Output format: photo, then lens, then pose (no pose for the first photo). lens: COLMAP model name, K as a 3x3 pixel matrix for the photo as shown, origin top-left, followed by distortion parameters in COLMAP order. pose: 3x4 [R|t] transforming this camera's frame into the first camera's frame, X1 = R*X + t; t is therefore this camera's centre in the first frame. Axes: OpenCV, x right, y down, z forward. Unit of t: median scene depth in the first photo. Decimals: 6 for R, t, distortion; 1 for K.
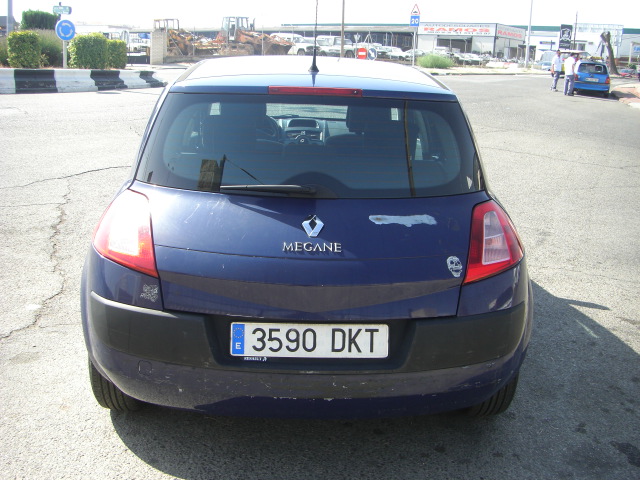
lens RADIAL K [[741.0, 0, 318.9], [0, 741.0, 225.4], [0, 0, 1]] dist [-0.212859, 0.181508]
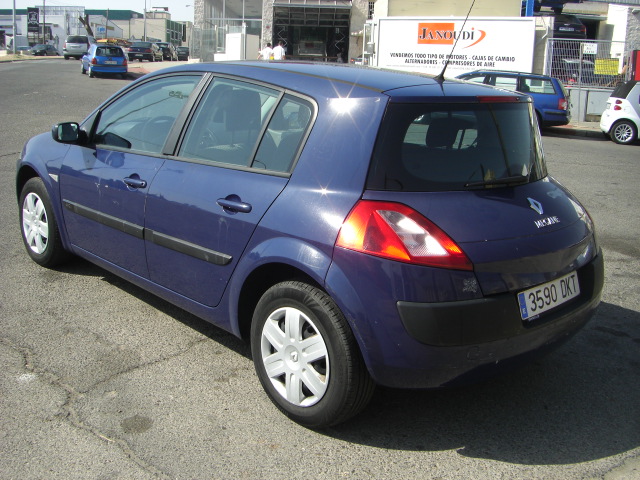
lens RADIAL K [[741.0, 0, 318.9], [0, 741.0, 225.4], [0, 0, 1]] dist [-0.212859, 0.181508]
pose [[0.735647, -0.156476, 0.659044, -0.972904], [0.139519, 0.987093, 0.078629, -0.102373], [-0.662841, 0.034106, 0.747983, 0.271119]]
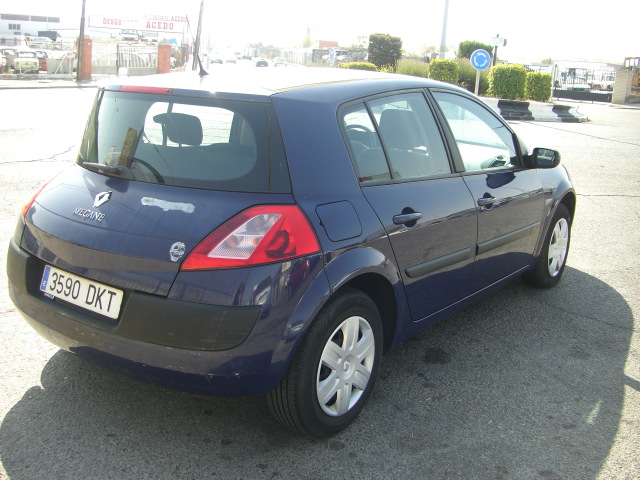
lens RADIAL K [[741.0, 0, 318.9], [0, 741.0, 225.4], [0, 0, 1]] dist [-0.212859, 0.181508]
pose [[0.785858, 0.136907, -0.603061, 0.860075], [-0.166347, 0.986042, 0.007083, -0.020205], [0.595613, 0.094751, 0.797663, 0.237577]]
